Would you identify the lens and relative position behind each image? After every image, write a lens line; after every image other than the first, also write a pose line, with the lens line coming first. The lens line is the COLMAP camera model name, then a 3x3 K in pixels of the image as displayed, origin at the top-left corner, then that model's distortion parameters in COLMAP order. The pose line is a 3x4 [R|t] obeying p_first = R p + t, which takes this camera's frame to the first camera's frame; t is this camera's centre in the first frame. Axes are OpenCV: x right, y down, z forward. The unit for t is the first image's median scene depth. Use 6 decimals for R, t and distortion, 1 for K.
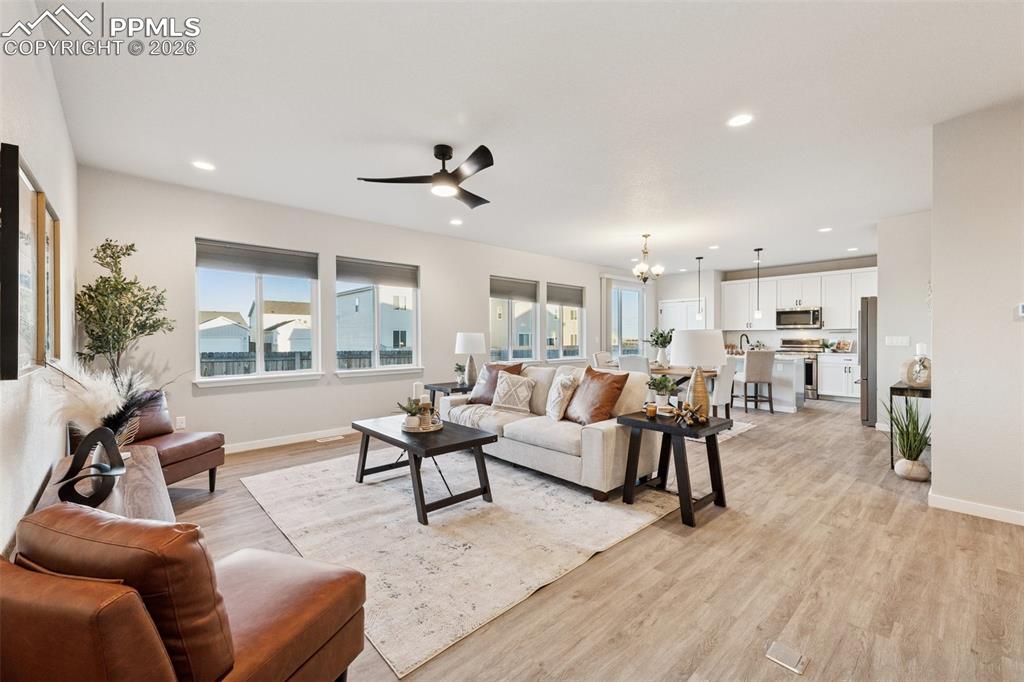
lens RADIAL K [[417.9, 0, 501.7], [0, 417.9, 340.1], [0, 0, 1]] dist [0.001254, -0.000634]
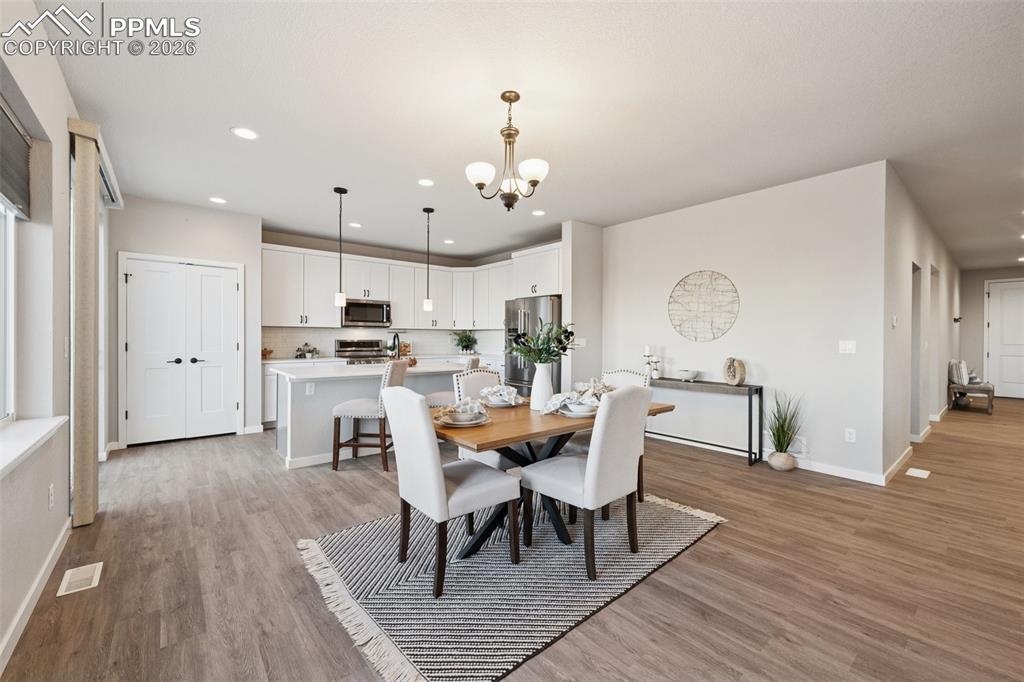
lens RADIAL K [[417.9, 0, 500.7], [0, 417.9, 339.1], [0, 0, 1]] dist [0.001254, -0.000634]
pose [[0.035893, -0.002428, 0.999353, -0.061068], [0.002519, 0.999994, 0.002339, -0.006108], [-0.999352, 0.002434, 0.035899, 0.756857]]
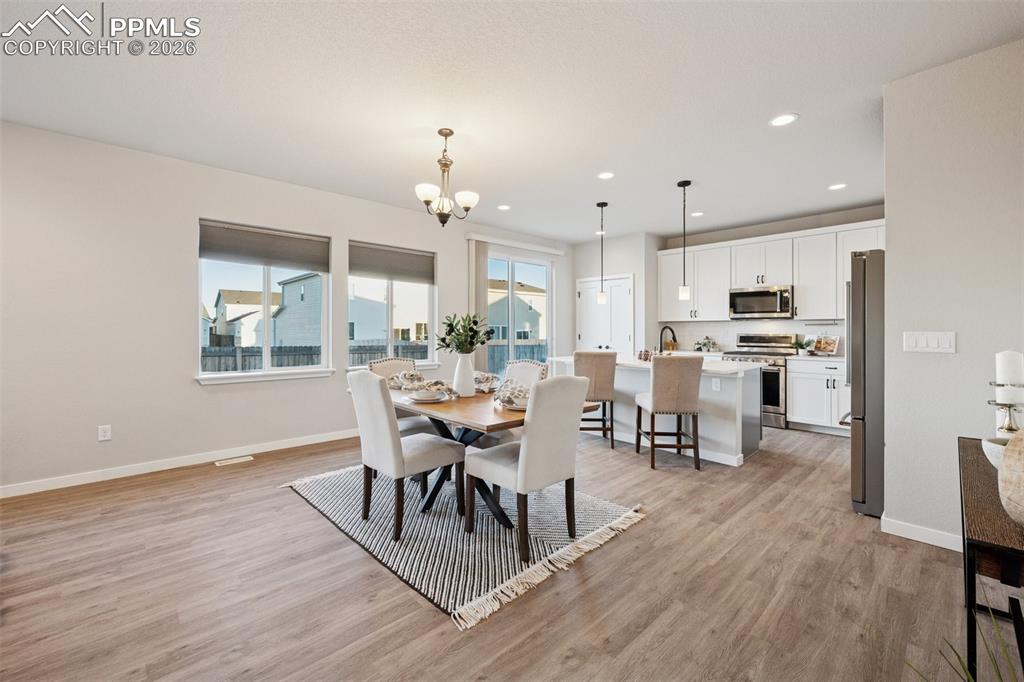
lens RADIAL K [[417.9, 0, 521.0], [0, 417.9, 330.8], [0, 0, 1]] dist [0.001254, -0.000634]
pose [[0.999161, 0.004139, 0.040742, 0.315178], [-0.003962, 0.999982, -0.004421, -0.004117], [-0.040760, 0.004256, 0.999160, 0.366680]]
